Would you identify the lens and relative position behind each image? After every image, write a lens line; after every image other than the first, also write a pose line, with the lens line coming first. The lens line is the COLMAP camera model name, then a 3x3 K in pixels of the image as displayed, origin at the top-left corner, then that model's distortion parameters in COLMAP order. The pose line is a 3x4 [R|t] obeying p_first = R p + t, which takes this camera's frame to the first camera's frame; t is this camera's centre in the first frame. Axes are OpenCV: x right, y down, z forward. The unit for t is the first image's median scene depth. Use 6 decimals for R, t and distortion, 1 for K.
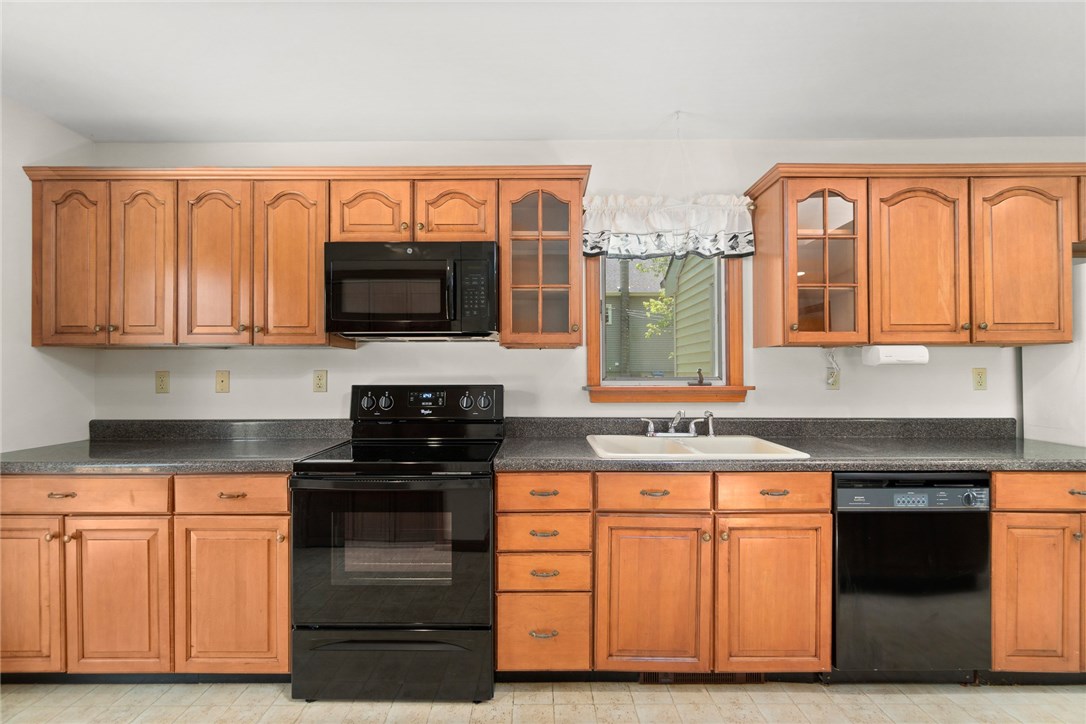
lens RADIAL K [[480.2, 0, 534.9], [0, 480.2, 371.7], [0, 0, 1]] dist [-0.001754, 0.000035]
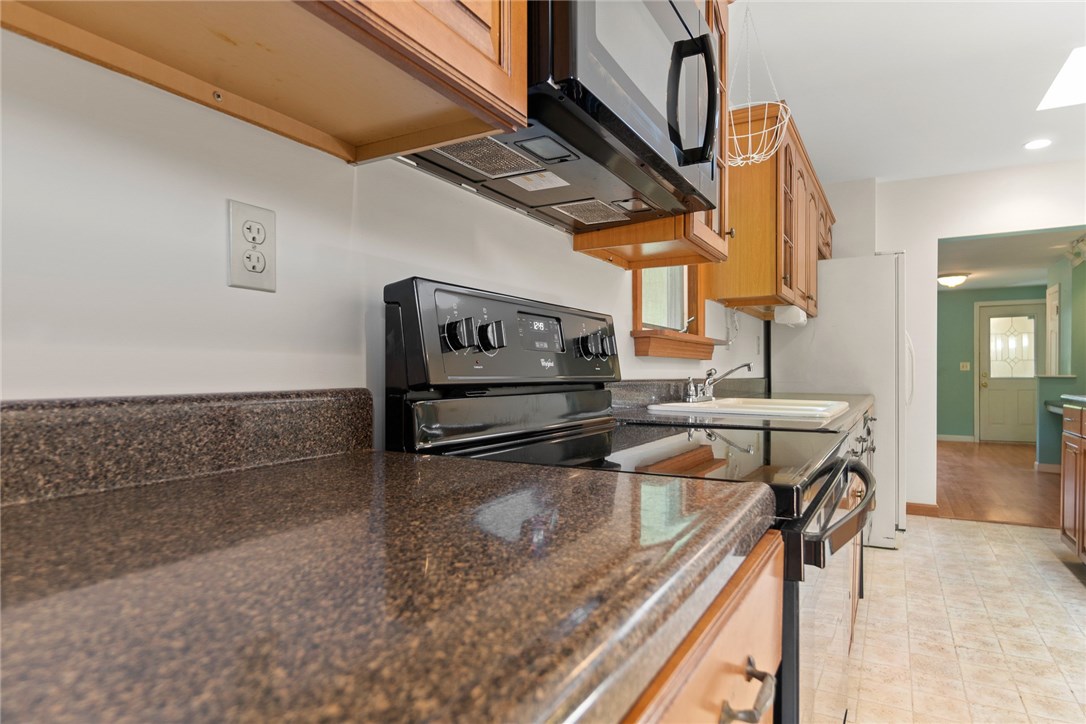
lens RADIAL K [[623.9, 0, 547.2], [0, 623.9, 390.1], [0, 0, 1]] dist [-0.001840, -0.000351]
pose [[0.484936, -0.020169, 0.874317, -0.701052], [-0.017592, 0.999307, 0.032810, 0.087437], [-0.874373, -0.031291, 0.484245, 0.721236]]
